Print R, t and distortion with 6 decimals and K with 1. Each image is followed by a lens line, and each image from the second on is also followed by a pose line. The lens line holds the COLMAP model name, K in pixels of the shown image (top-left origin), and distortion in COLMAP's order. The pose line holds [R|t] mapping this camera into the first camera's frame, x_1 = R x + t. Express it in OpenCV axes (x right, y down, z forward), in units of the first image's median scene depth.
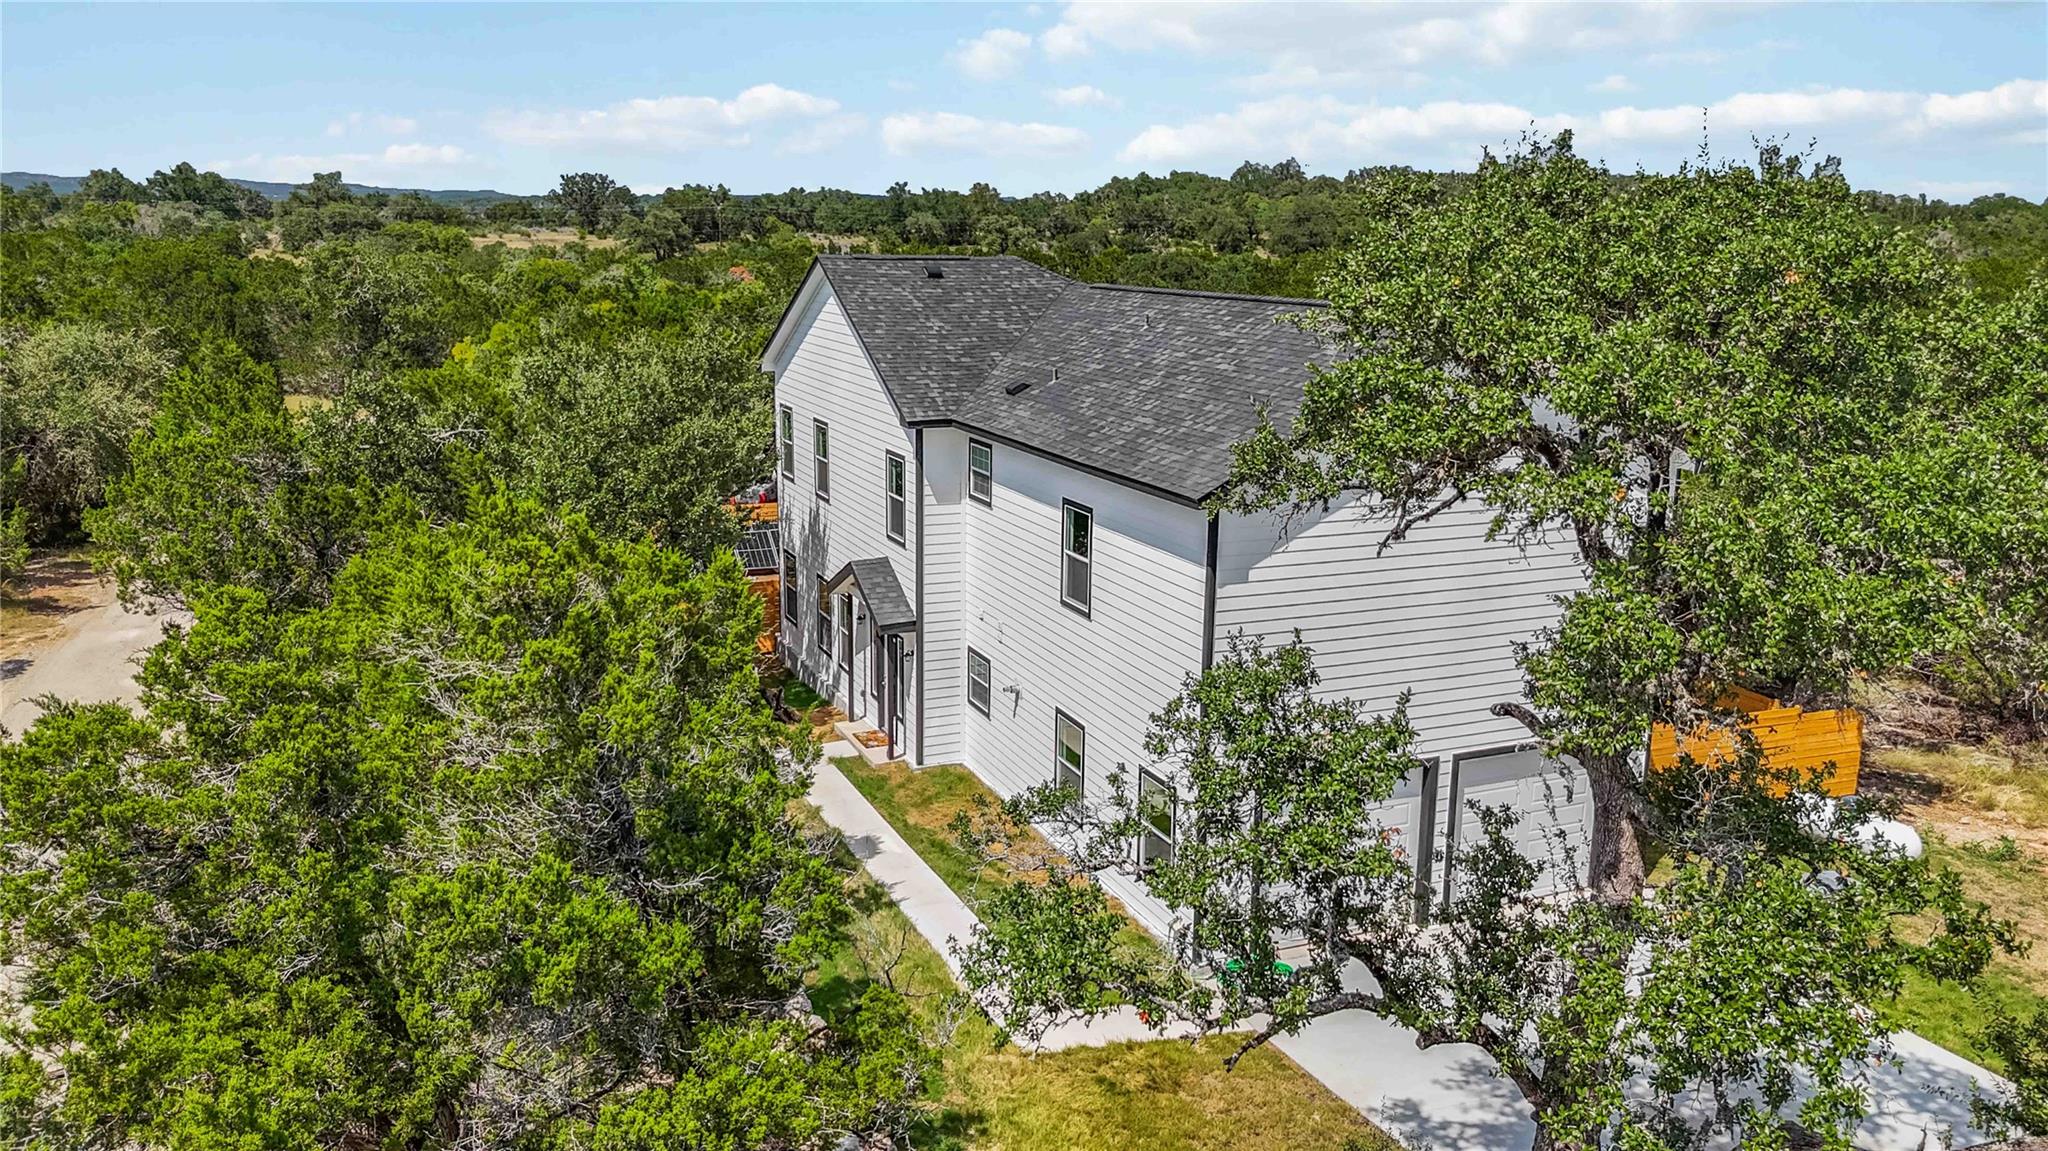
lens RADIAL K [[1496.8, 0, 1033.2], [0, 1496.8, 564.2], [0, 0, 1]] dist [0.033295, -0.054812]
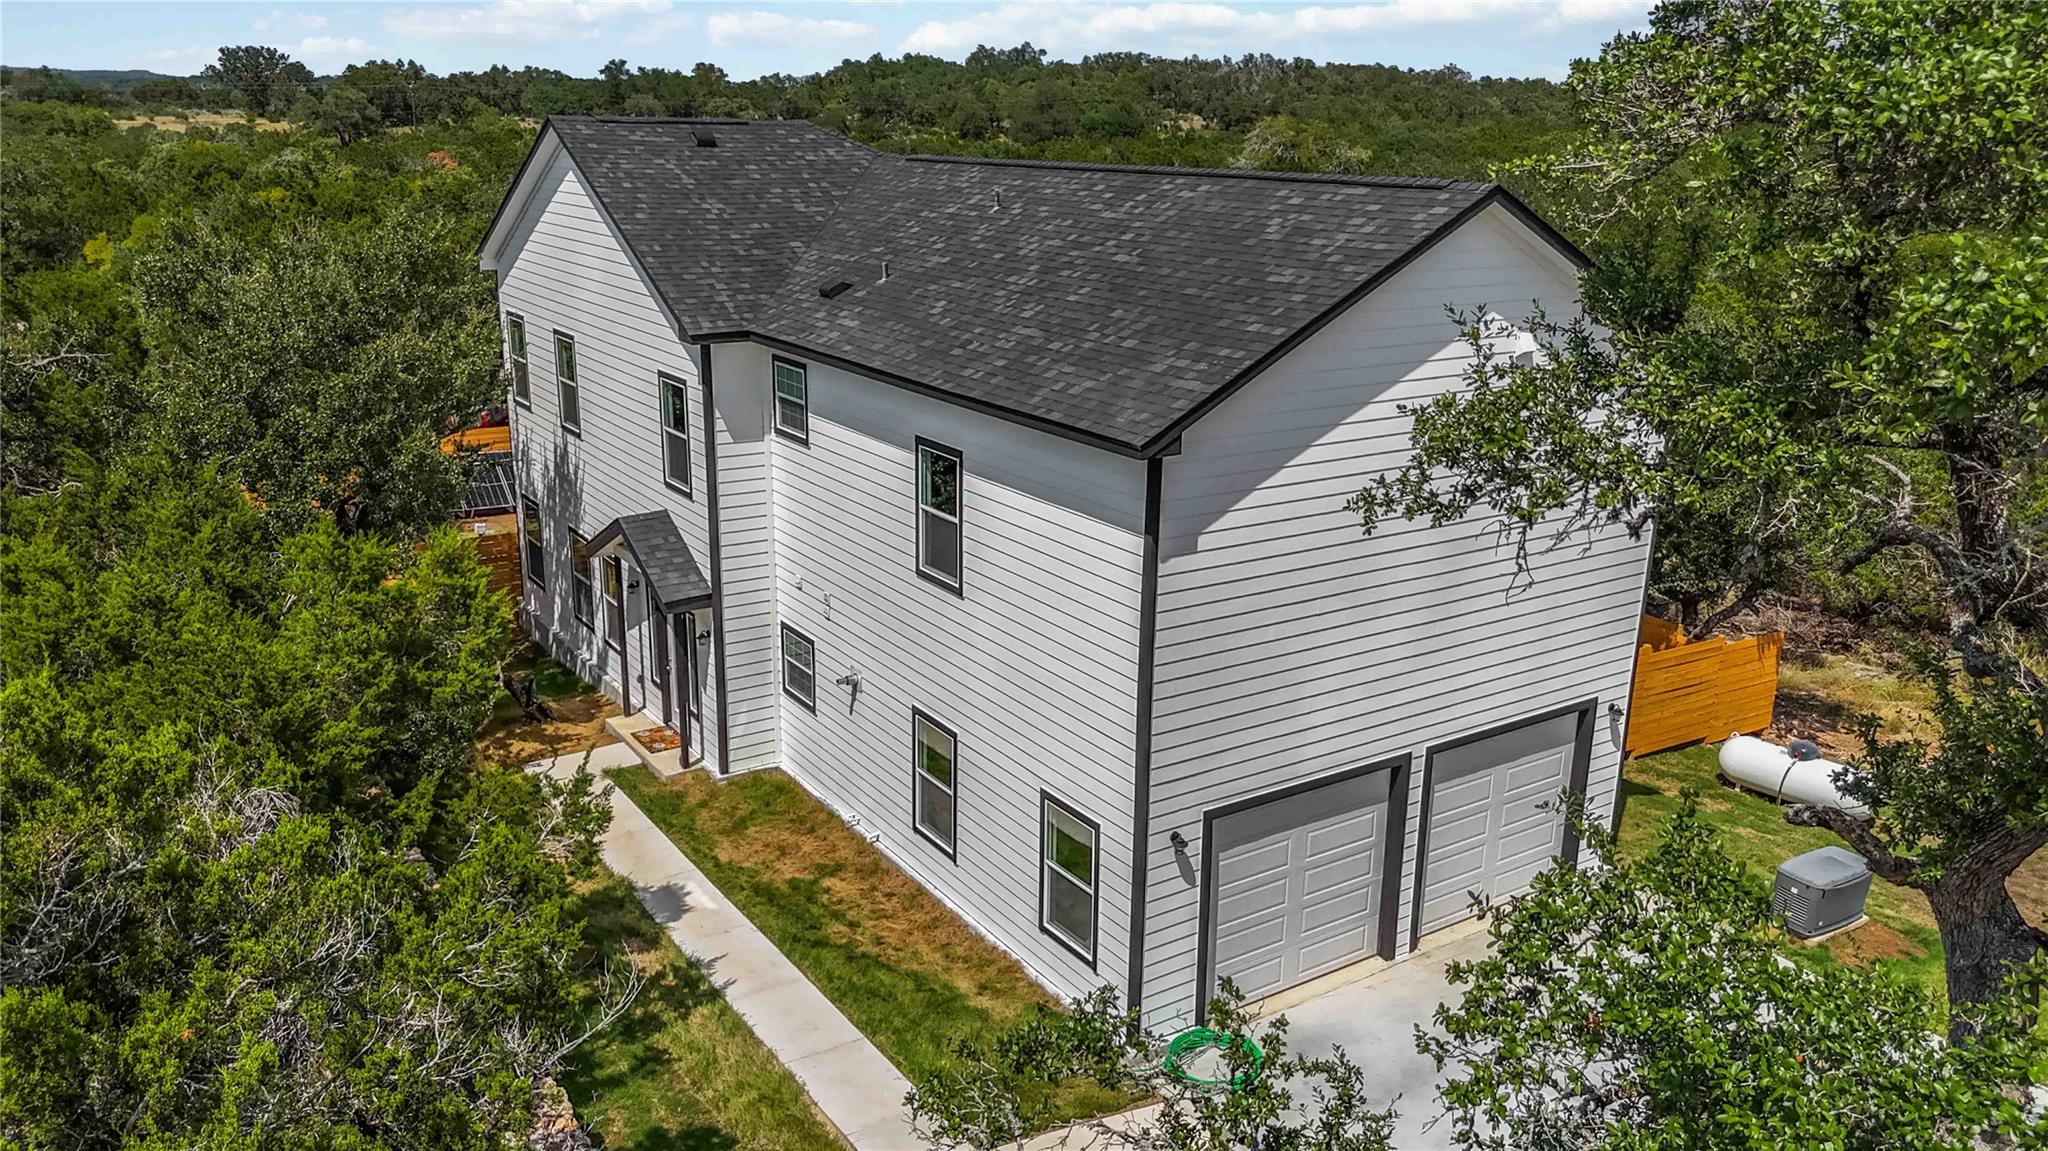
lens RADIAL K [[1496.8, 0, 1033.2], [0, 1496.8, 564.2], [0, 0, 1]] dist [0.033295, -0.054812]
pose [[0.984711, -0.045383, 0.168182, -0.041013], [0.033719, 0.996865, 0.071573, -0.025341], [-0.170903, -0.064808, 0.983154, 0.192918]]
